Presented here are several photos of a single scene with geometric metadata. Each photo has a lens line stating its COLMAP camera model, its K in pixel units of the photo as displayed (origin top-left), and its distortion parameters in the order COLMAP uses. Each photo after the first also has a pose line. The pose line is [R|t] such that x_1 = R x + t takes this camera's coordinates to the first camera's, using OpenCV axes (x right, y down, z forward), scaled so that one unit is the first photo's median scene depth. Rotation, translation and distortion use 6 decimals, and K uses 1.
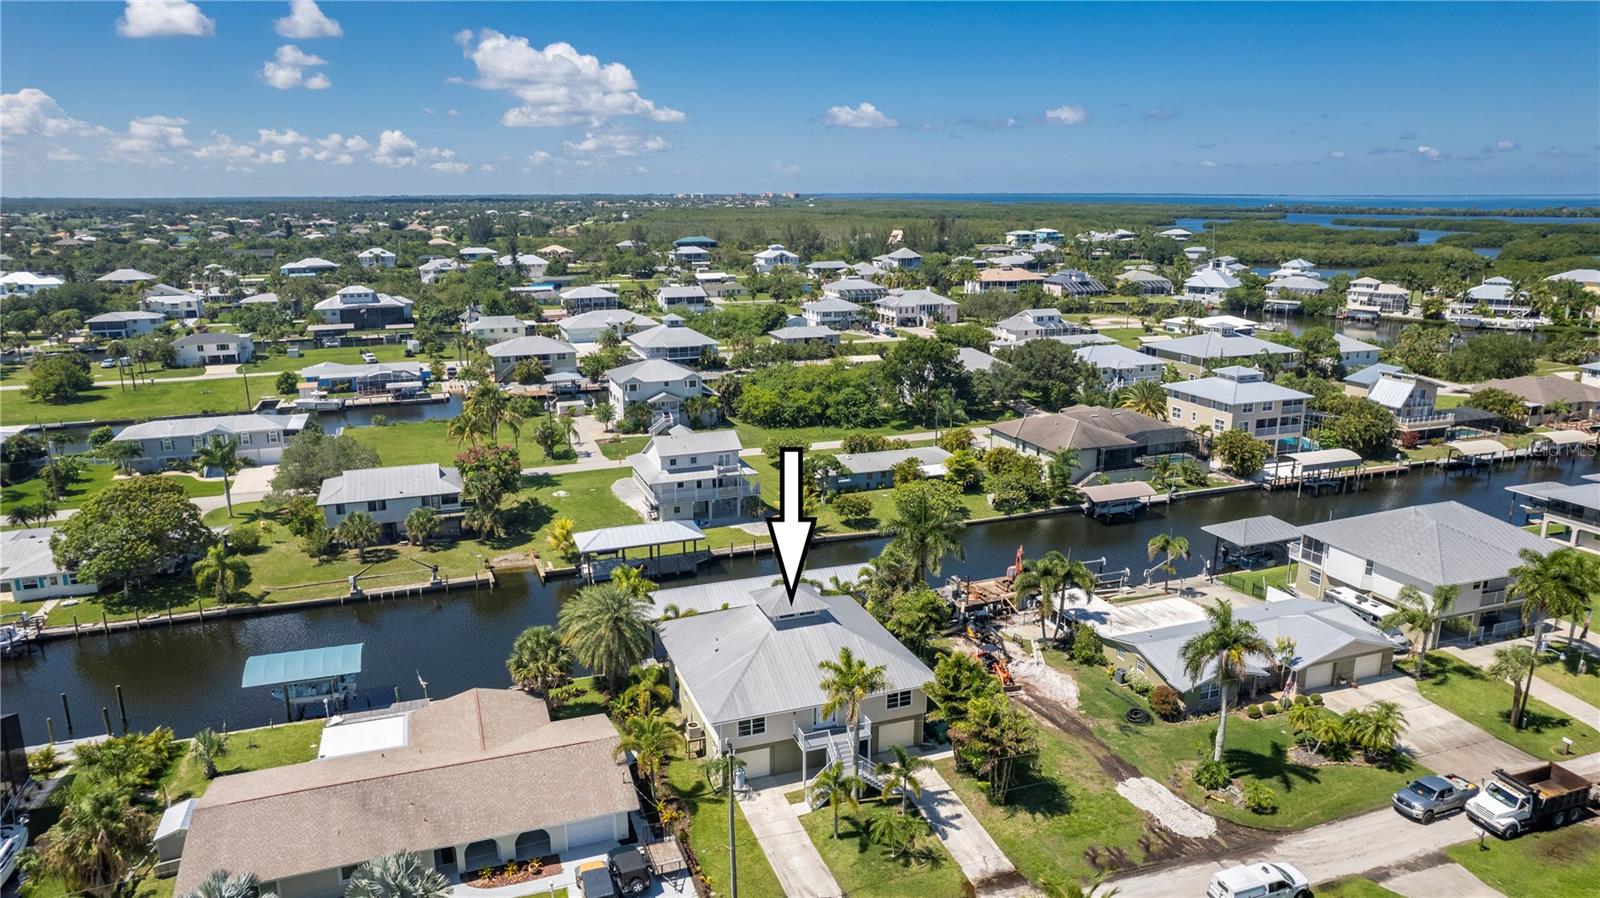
lens RADIAL K [[1033.1, 0, 794.9], [0, 1033.1, 445.3], [0, 0, 1]] dist [-0.065909, 0.072257]
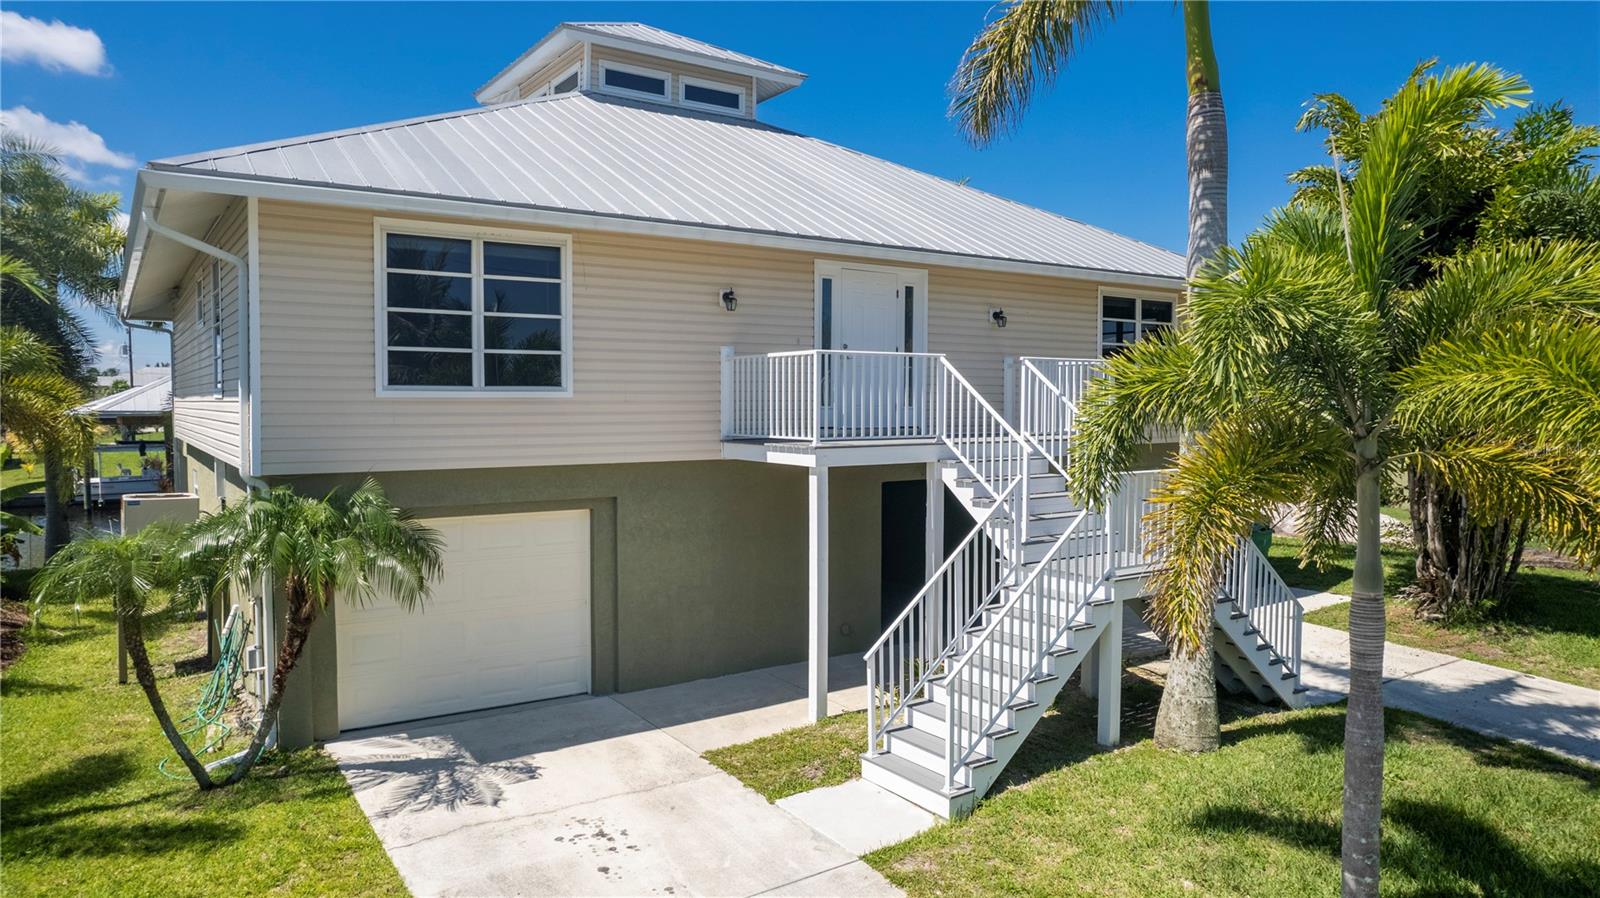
lens RADIAL K [[1041.0, 0, 794.7], [0, 1041.0, 442.7], [0, 0, 1]] dist [-0.075434, 0.063163]
pose [[0.969747, -0.007386, 0.244002, -0.026489], [0.056594, 0.979112, -0.195288, 0.254469], [-0.237462, 0.203189, 0.949908, 0.661411]]
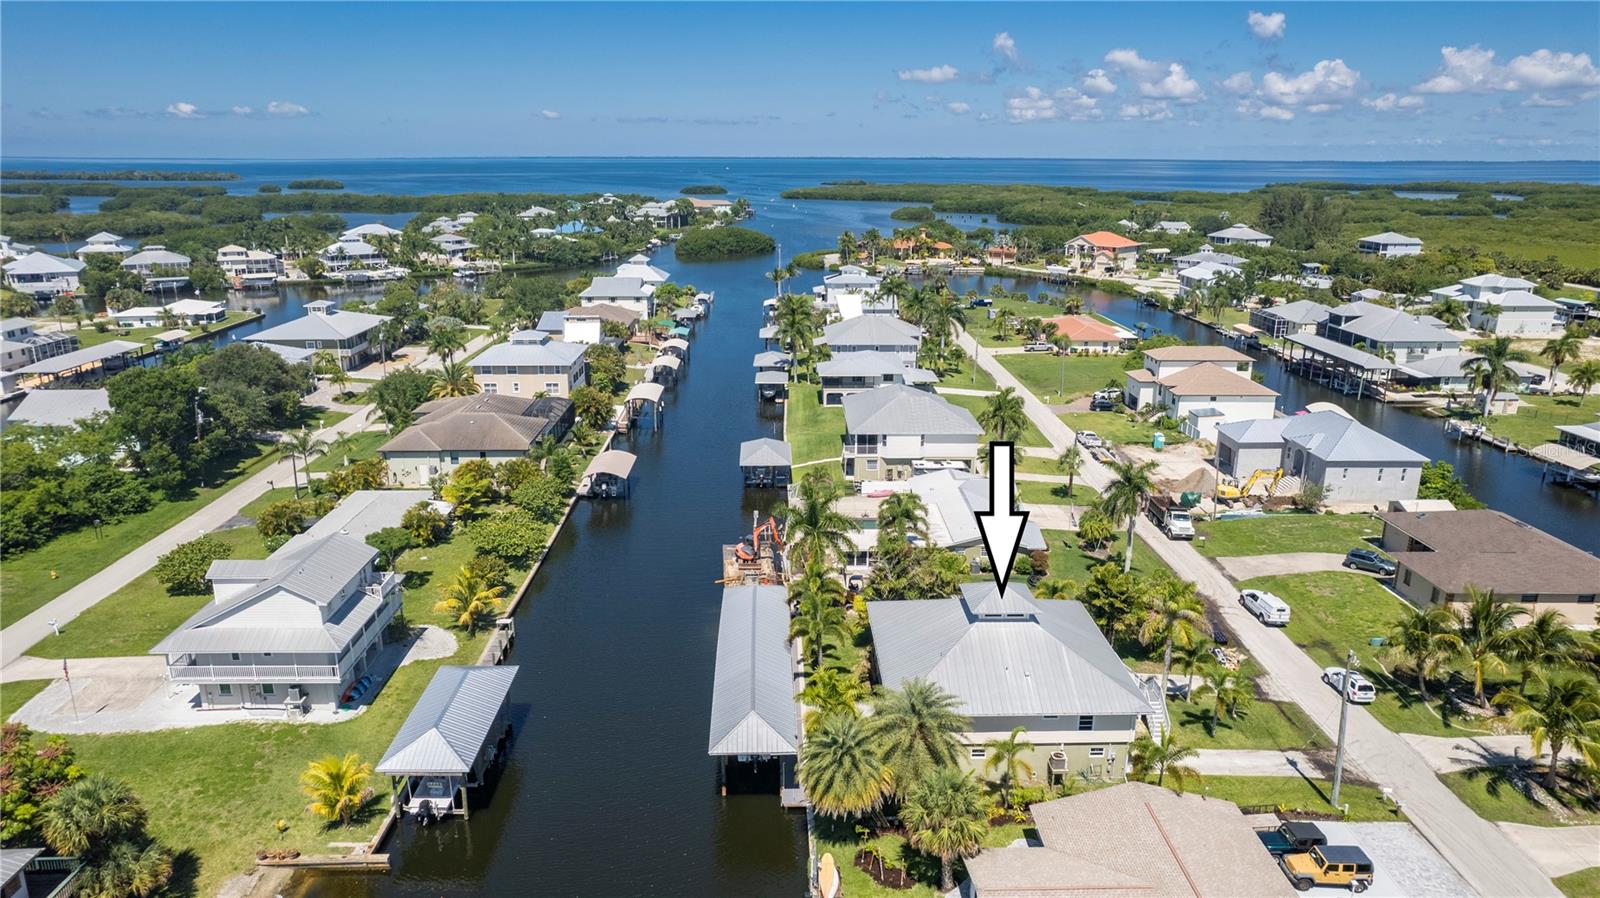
lens RADIAL K [[1029.5, 0, 794.0], [0, 1029.5, 446.0], [0, 0, 1]] dist [-0.066517, 0.079960]
pose [[0.323553, -0.255437, 0.911079, -0.778478], [0.222631, 0.956392, 0.189078, -0.179226], [-0.919646, 0.141658, 0.366312, 0.704219]]
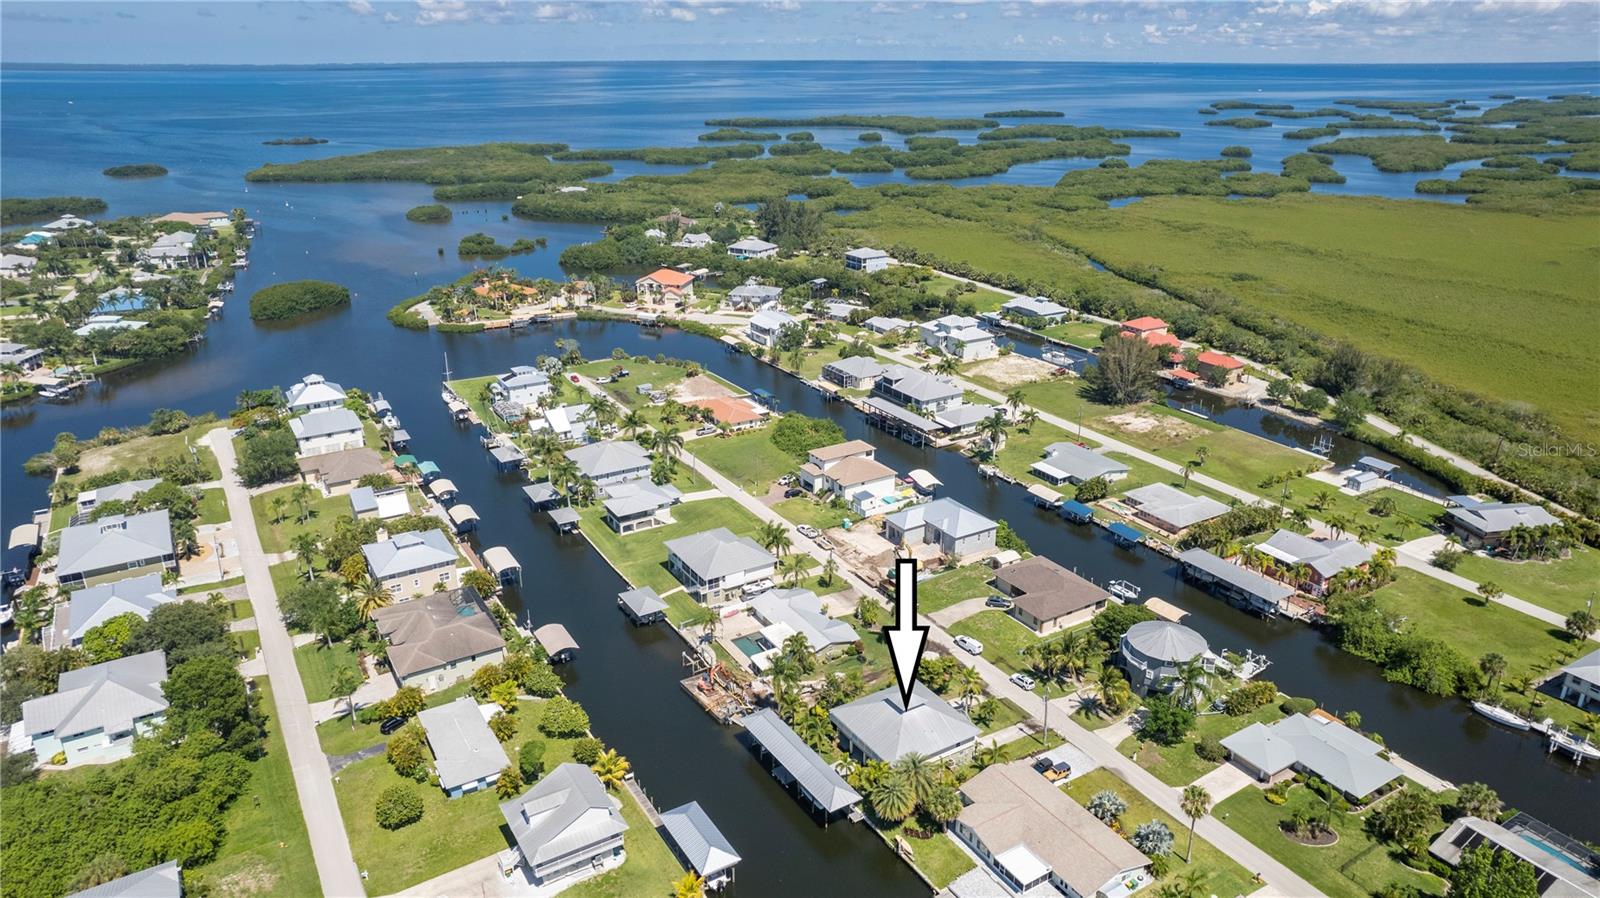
lens RADIAL K [[1044.4, 0, 798.3], [0, 1044.4, 445.3], [0, 0, 1]] dist [-0.033635, 0.001598]
pose [[-0.204079, -0.342263, 0.917174, -1.492710], [0.231765, 0.893365, 0.384947, -1.012789], [-0.951124, 0.291128, -0.102992, 1.110956]]
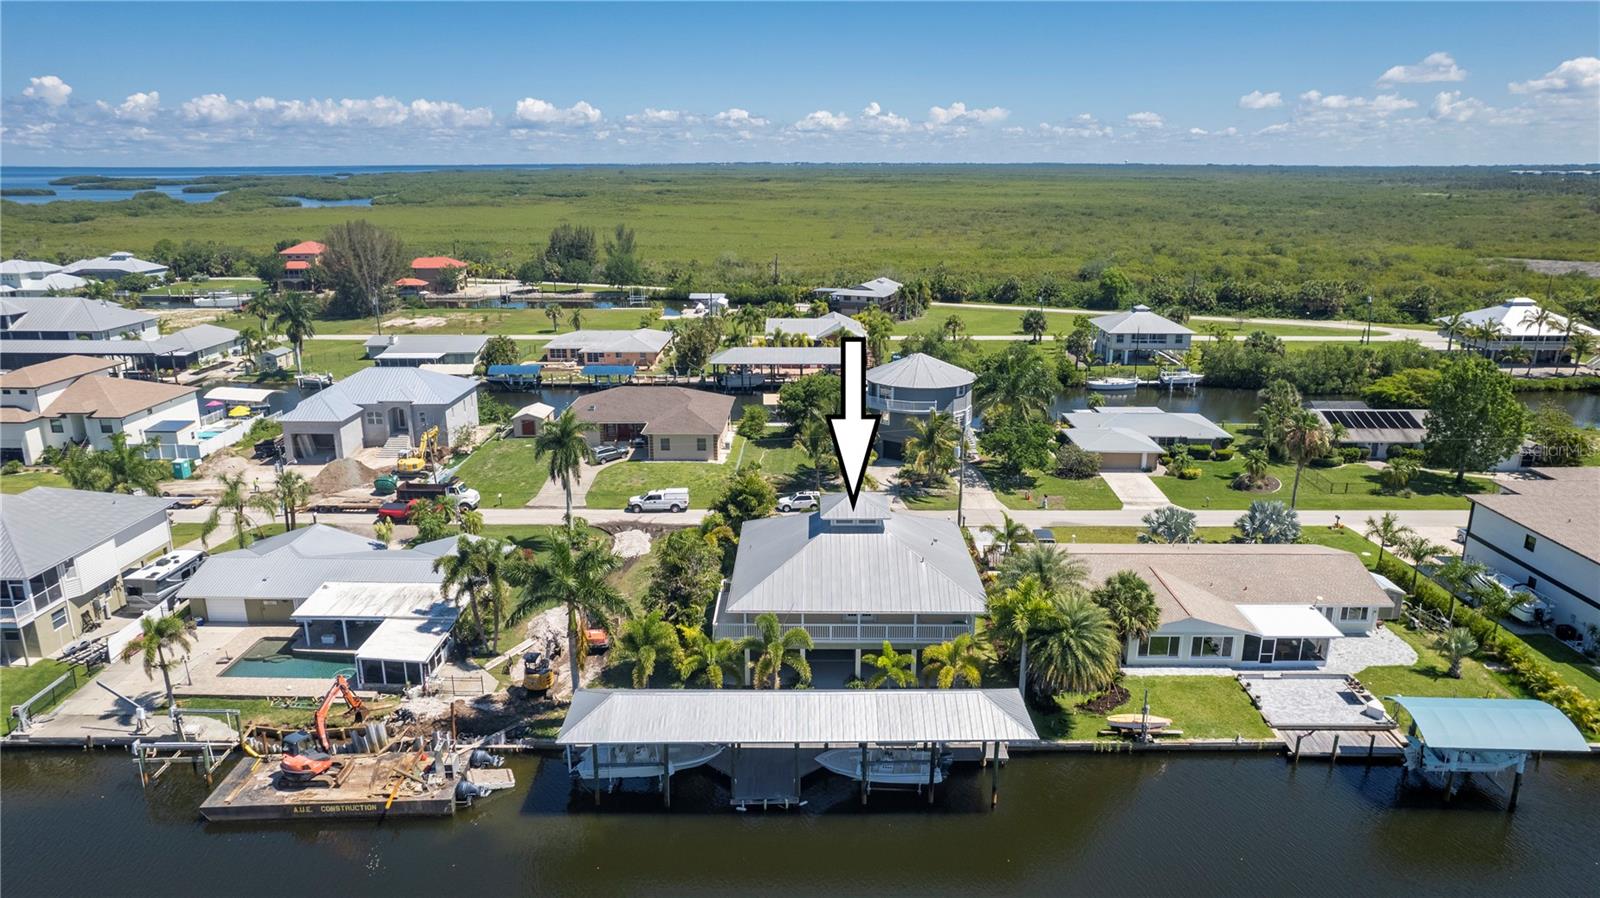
lens RADIAL K [[1039.1, 0, 803.5], [0, 1039.1, 442.8], [0, 0, 1]] dist [-0.068741, 0.078662]
pose [[-0.936150, -0.088894, 0.340179, -0.247312], [0.087995, 0.877488, 0.471456, -0.313418], [-0.340413, 0.471288, -0.813638, 1.542018]]
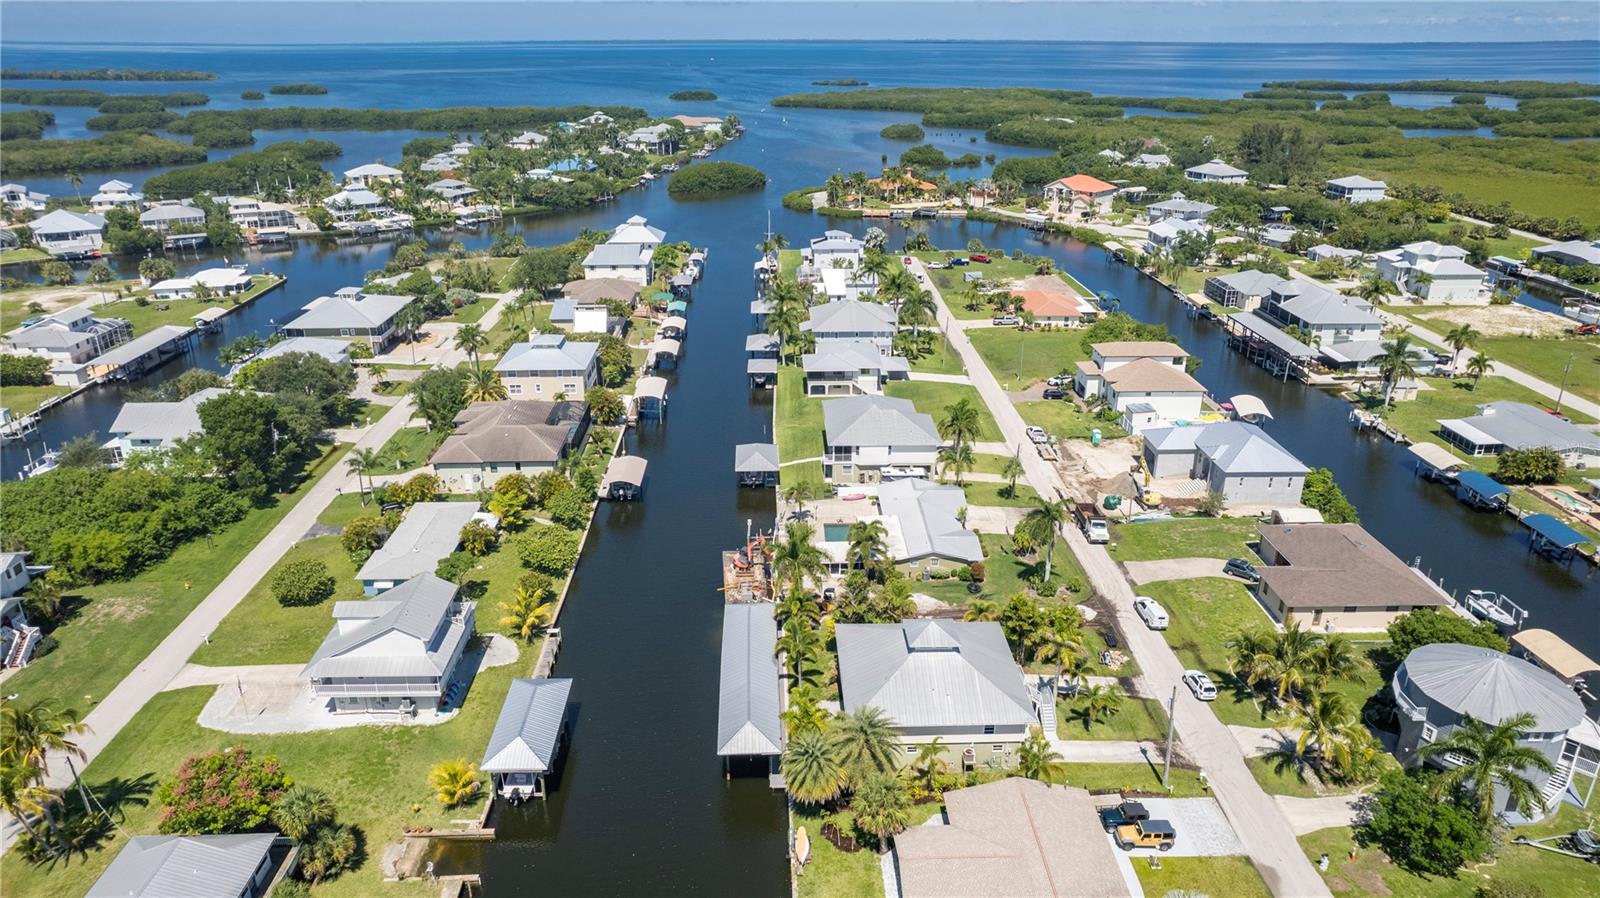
lens RADIAL K [[1033.1, 0, 794.9], [0, 1033.1, 445.3], [0, 0, 1]] dist [-0.065909, 0.072257]
pose [[0.315167, -0.349863, 0.882194, -0.962576], [0.224958, 0.930616, 0.288699, -0.412281], [-0.921989, 0.107468, 0.372004, 0.572030]]
